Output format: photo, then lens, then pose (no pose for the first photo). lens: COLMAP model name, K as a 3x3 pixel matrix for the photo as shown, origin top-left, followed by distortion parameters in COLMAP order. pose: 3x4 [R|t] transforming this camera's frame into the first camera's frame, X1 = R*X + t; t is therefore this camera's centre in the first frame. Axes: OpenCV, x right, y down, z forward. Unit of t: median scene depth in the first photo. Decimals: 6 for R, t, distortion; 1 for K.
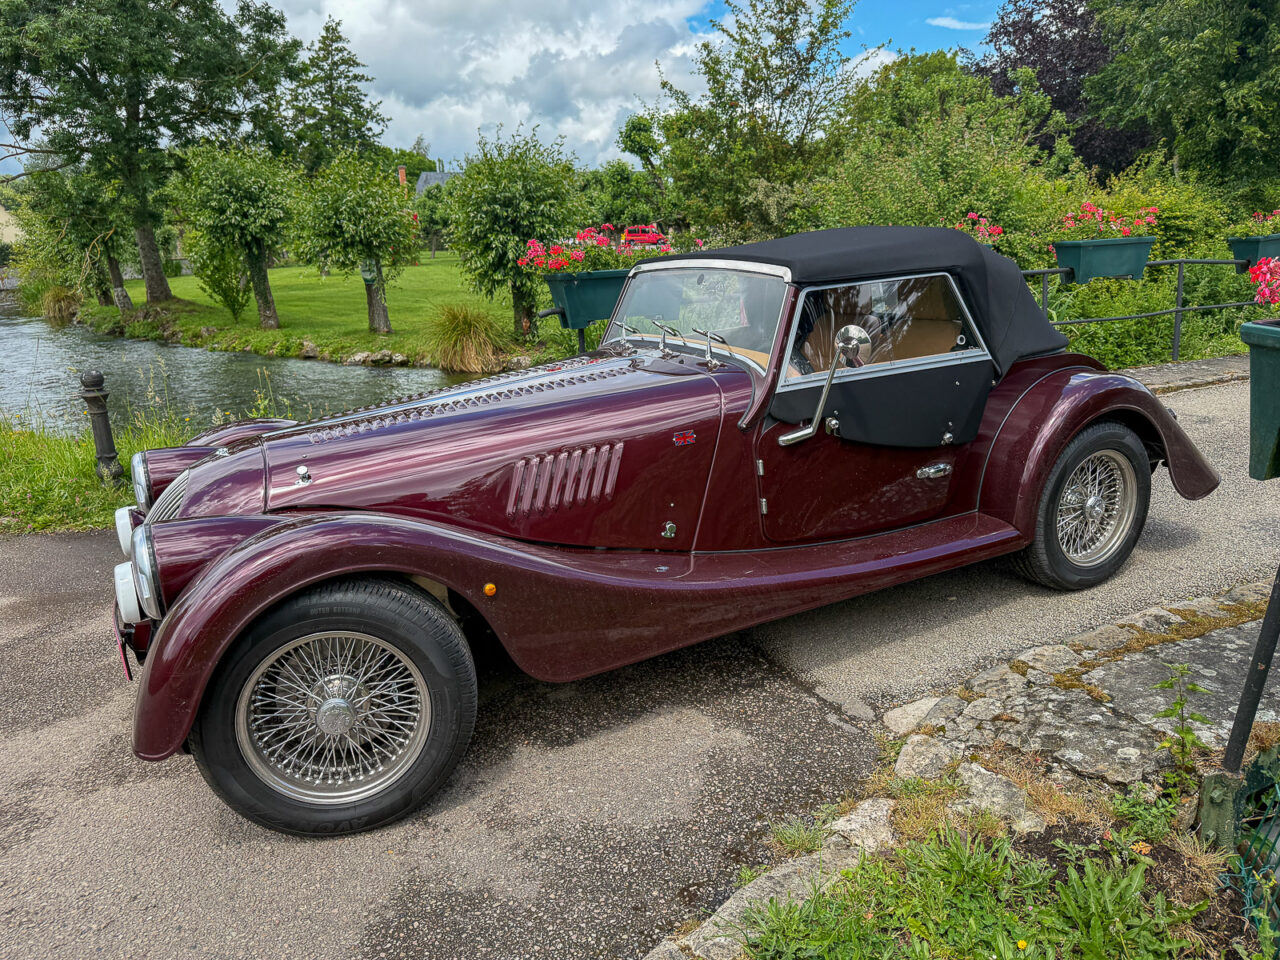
lens RADIAL K [[912.4, 0, 633.0], [0, 912.4, 496.1], [0, 0, 1]] dist [0.022510, -0.039358]
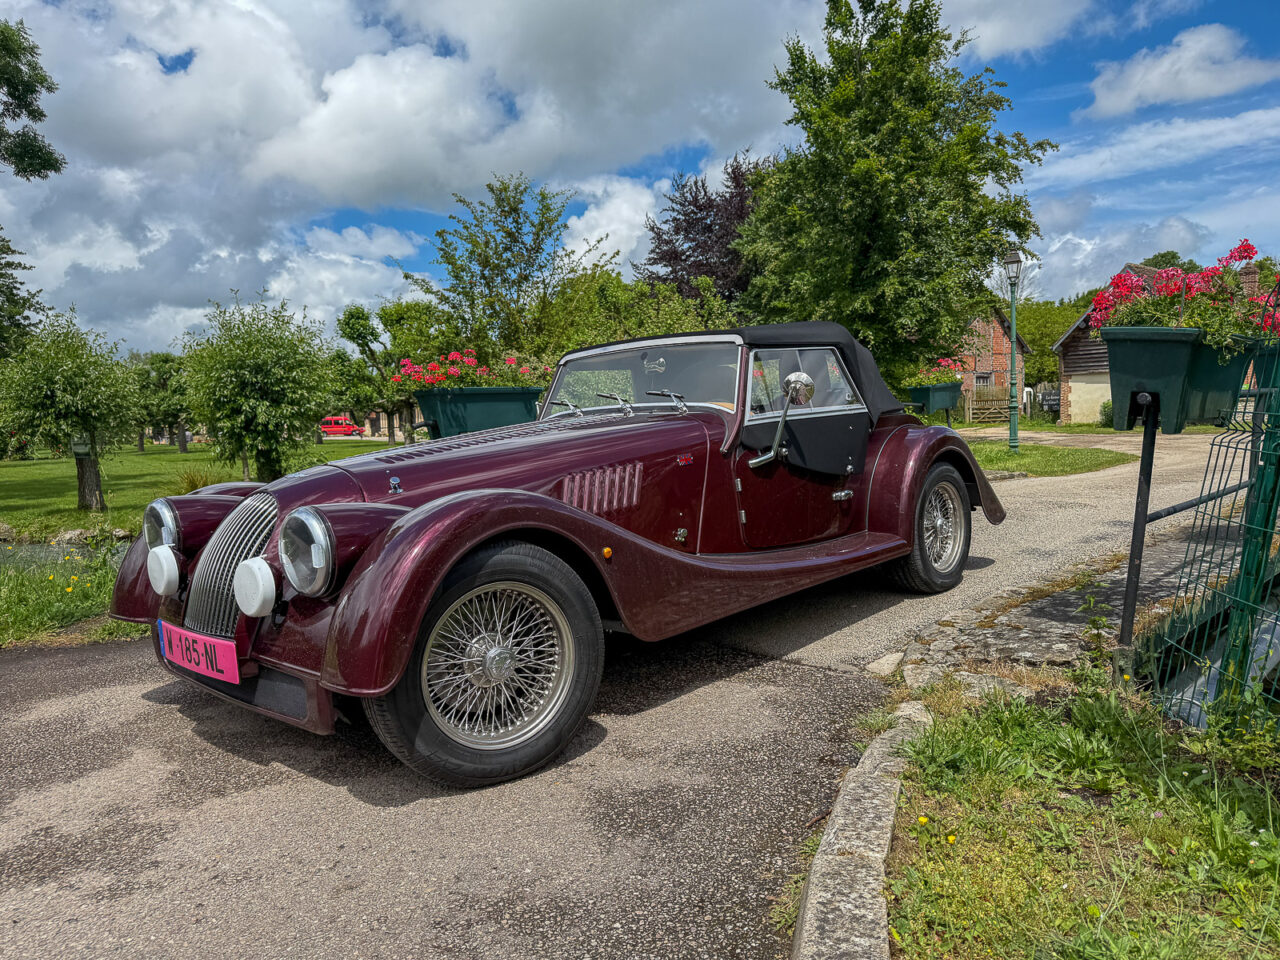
lens RADIAL K [[912.4, 0, 628.4], [0, 912.4, 484.9], [0, 0, 1]] dist [0.022510, -0.039358]
pose [[0.944500, -0.026172, 0.327466, -0.372266], [0.097315, 0.974371, -0.202809, 0.187234], [-0.313765, 0.223420, 0.922841, -0.088395]]
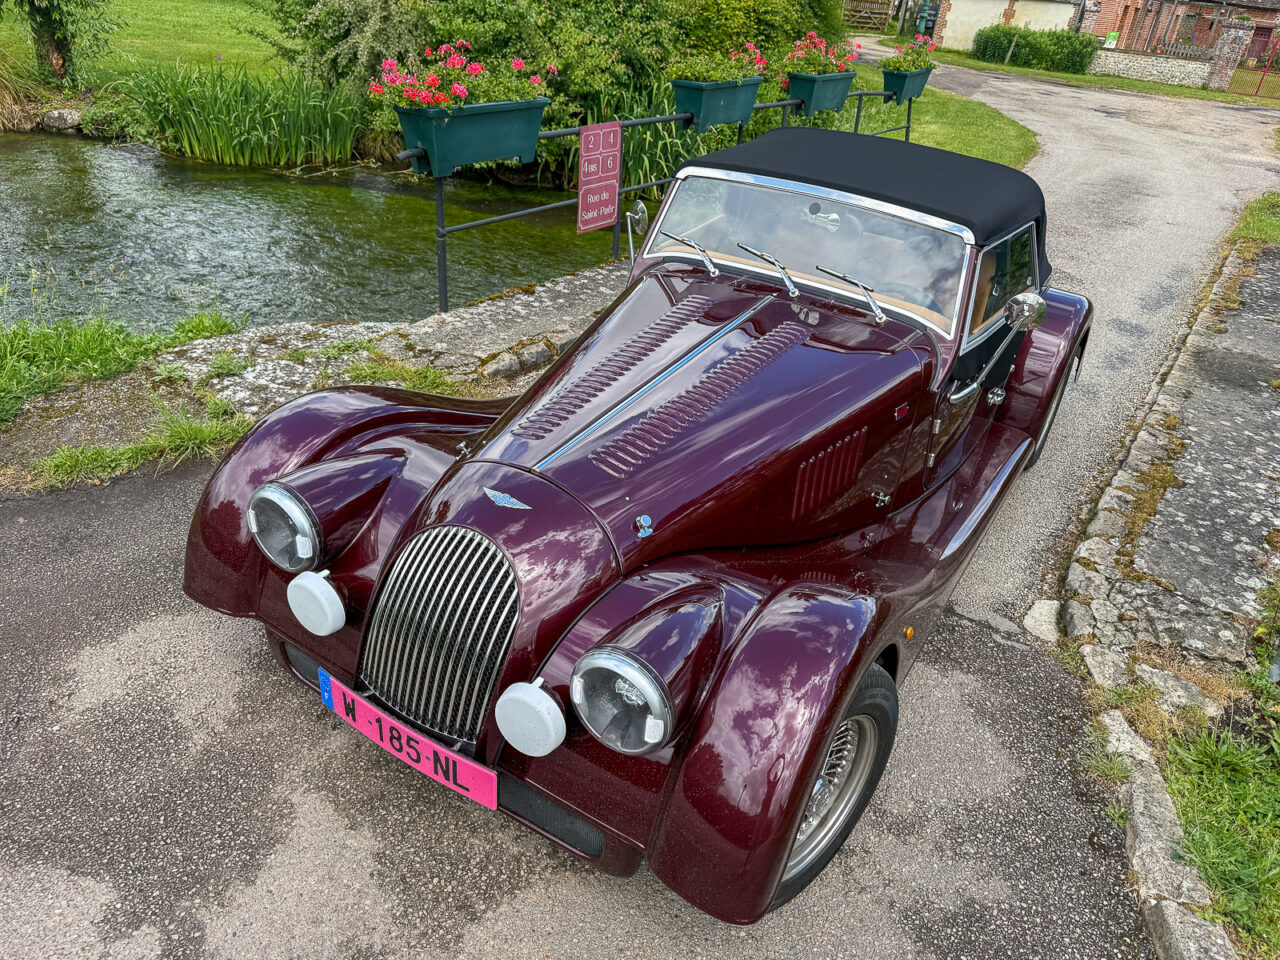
lens RADIAL K [[912.4, 0, 633.2], [0, 912.4, 491.1], [0, 0, 1]] dist [0.022510, -0.039358]
pose [[0.856620, -0.147624, 0.494377, -0.638683], [0.009421, 0.962509, 0.271088, -0.227933], [-0.515861, -0.227562, 0.825895, 0.263493]]
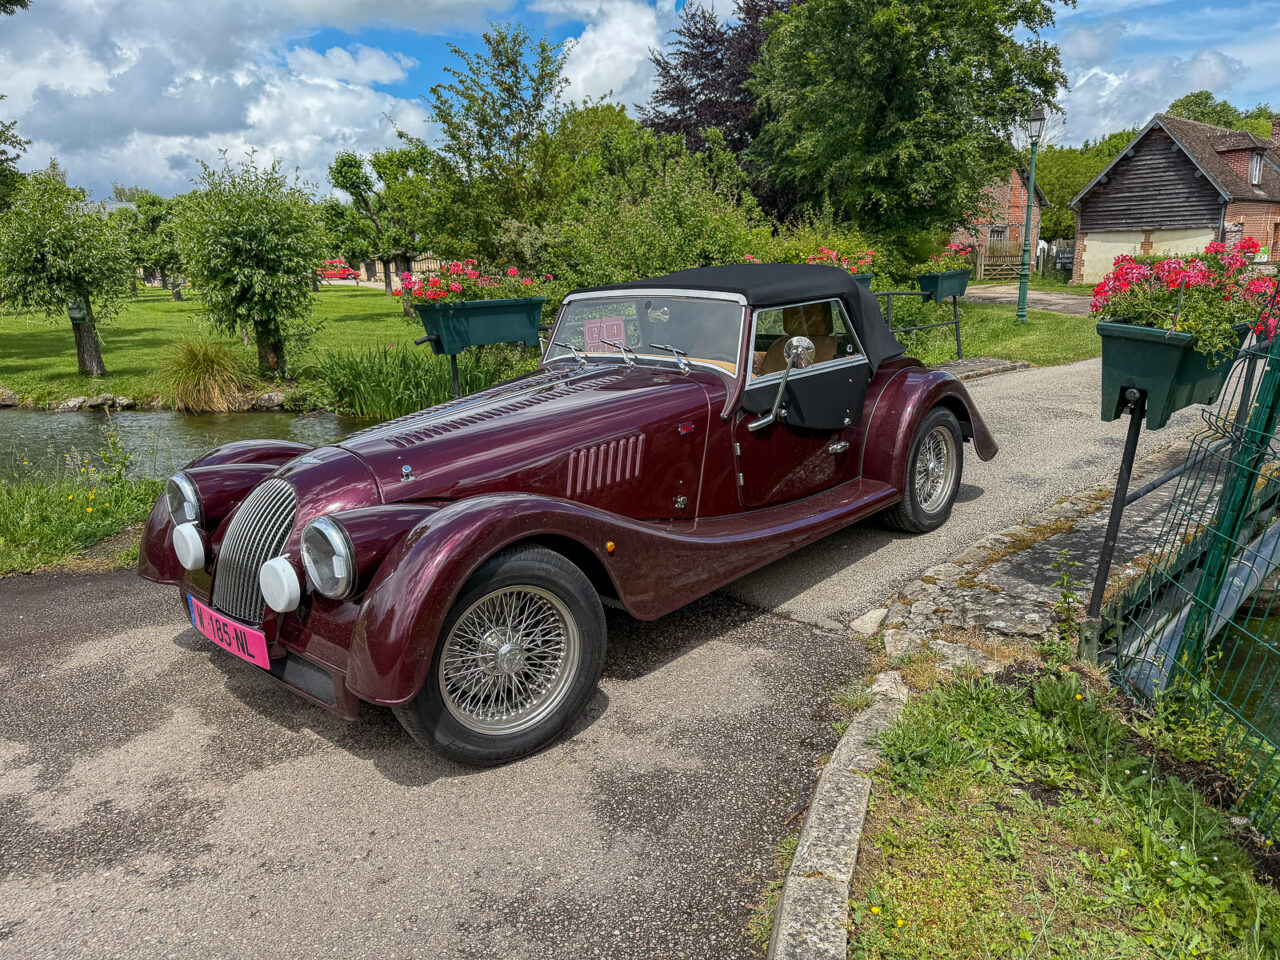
lens RADIAL K [[912.4, 0, 633.3], [0, 912.4, 486.6], [0, 0, 1]] dist [0.022510, -0.039358]
pose [[0.943787, -0.070866, 0.322869, -0.378937], [0.086280, 0.995702, -0.033662, 0.047550], [-0.319096, 0.059627, 0.945845, -0.146179]]
